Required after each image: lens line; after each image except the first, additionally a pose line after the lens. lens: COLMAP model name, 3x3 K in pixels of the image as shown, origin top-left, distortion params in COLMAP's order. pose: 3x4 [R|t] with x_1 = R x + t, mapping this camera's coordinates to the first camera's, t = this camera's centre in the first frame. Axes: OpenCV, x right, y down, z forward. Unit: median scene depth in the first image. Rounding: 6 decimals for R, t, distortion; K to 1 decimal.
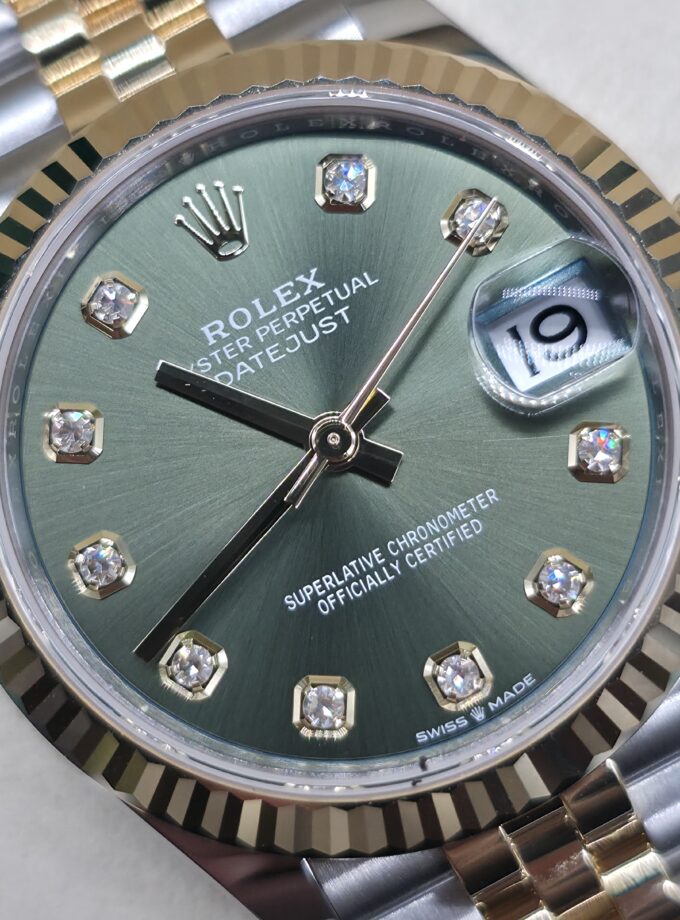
lens RADIAL K [[2203.0, 0, 337.7], [0, 2203.0, 459.1], [0, 0, 1]] dist [-0.109336, 0.000000]
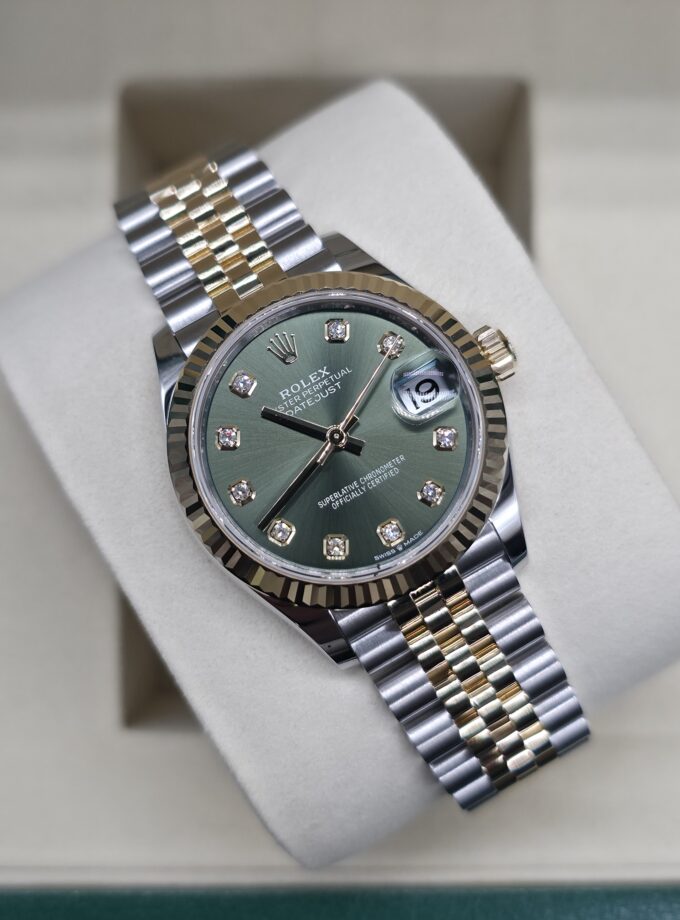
lens RADIAL K [[1308.9, 0, 343.3], [0, 1308.9, 461.1], [0, 0, 1]] dist [0.009955, 0.000000]
pose [[0.998844, -0.033724, 0.034247, -0.044055], [0.034669, 0.999023, -0.027389, 0.057593], [-0.033290, 0.028544, 0.999038, -0.437711]]
